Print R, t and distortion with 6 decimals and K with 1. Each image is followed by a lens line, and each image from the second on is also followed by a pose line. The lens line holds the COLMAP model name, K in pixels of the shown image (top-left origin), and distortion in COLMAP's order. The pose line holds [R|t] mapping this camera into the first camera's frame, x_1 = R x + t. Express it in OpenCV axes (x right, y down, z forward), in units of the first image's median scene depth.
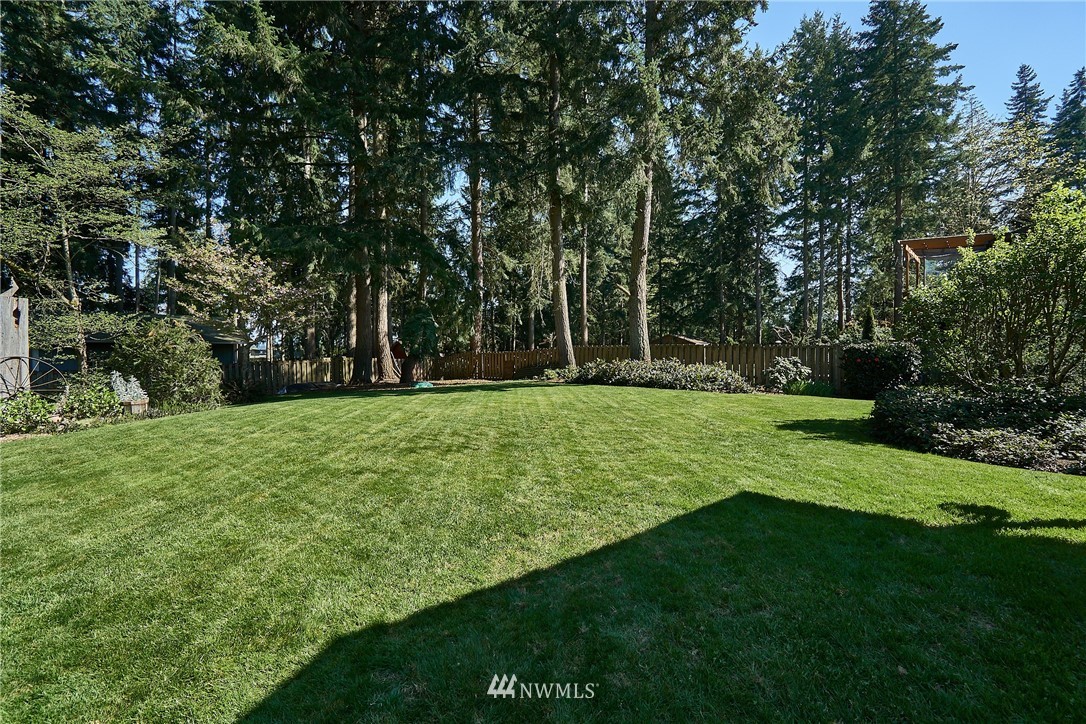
lens RADIAL K [[486.8, 0, 544.0], [0, 486.8, 360.0], [0, 0, 1]] dist [0.004907, 0.000269]
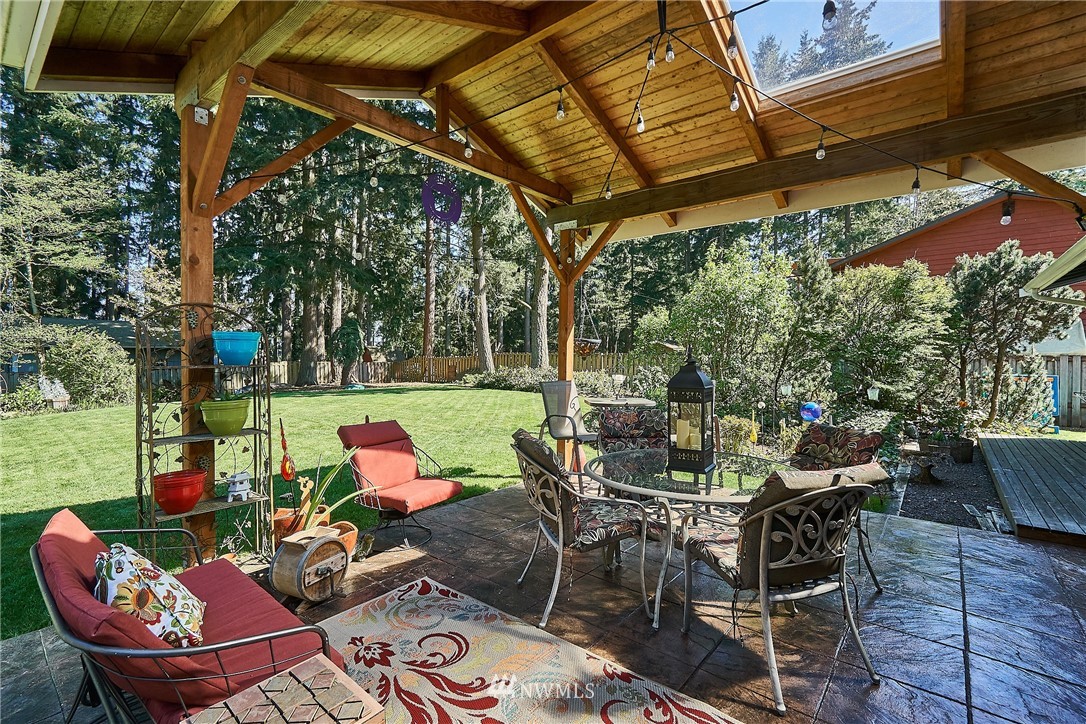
lens RADIAL K [[486.8, 0, 542.2], [0, 486.8, 359.5], [0, 0, 1]] dist [0.004907, 0.000269]
pose [[0.999671, 0.009541, -0.023807, 0.335083], [-0.009680, 0.999937, -0.005759, -0.016652], [0.023751, 0.005987, 0.999700, -0.182433]]
